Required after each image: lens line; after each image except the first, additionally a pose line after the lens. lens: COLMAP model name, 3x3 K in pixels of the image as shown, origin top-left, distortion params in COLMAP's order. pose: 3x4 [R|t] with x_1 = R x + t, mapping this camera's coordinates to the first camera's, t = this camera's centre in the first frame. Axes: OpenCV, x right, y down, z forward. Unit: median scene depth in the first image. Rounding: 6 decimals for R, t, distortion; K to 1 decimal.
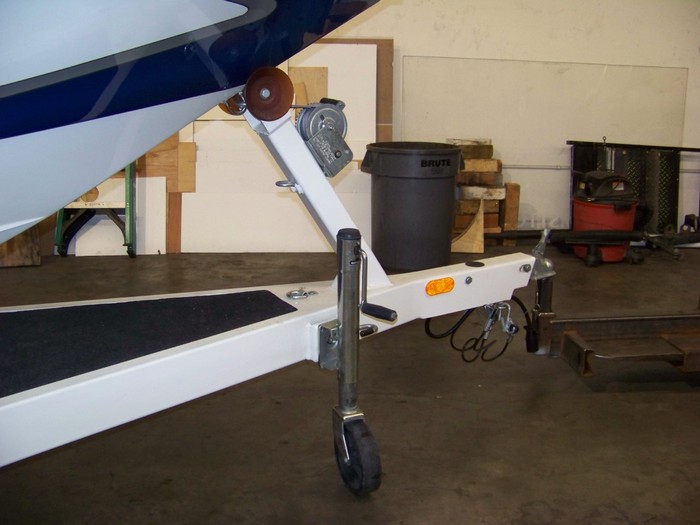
lens RADIAL K [[731.8, 0, 350.0], [0, 731.8, 262.5], [0, 0, 1]] dist [-0.184996, 0.022903]
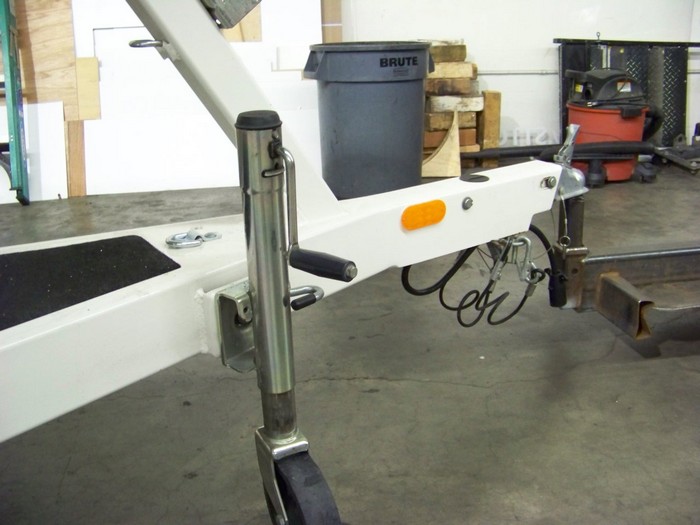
lens RADIAL K [[731.8, 0, 350.0], [0, 731.8, 262.5], [0, 0, 1]] dist [-0.184996, 0.022903]
pose [[0.997275, -0.053314, 0.050990, 0.015071], [0.048970, 0.995350, 0.082945, 0.010768], [-0.055175, -0.080222, 0.995249, 0.218118]]
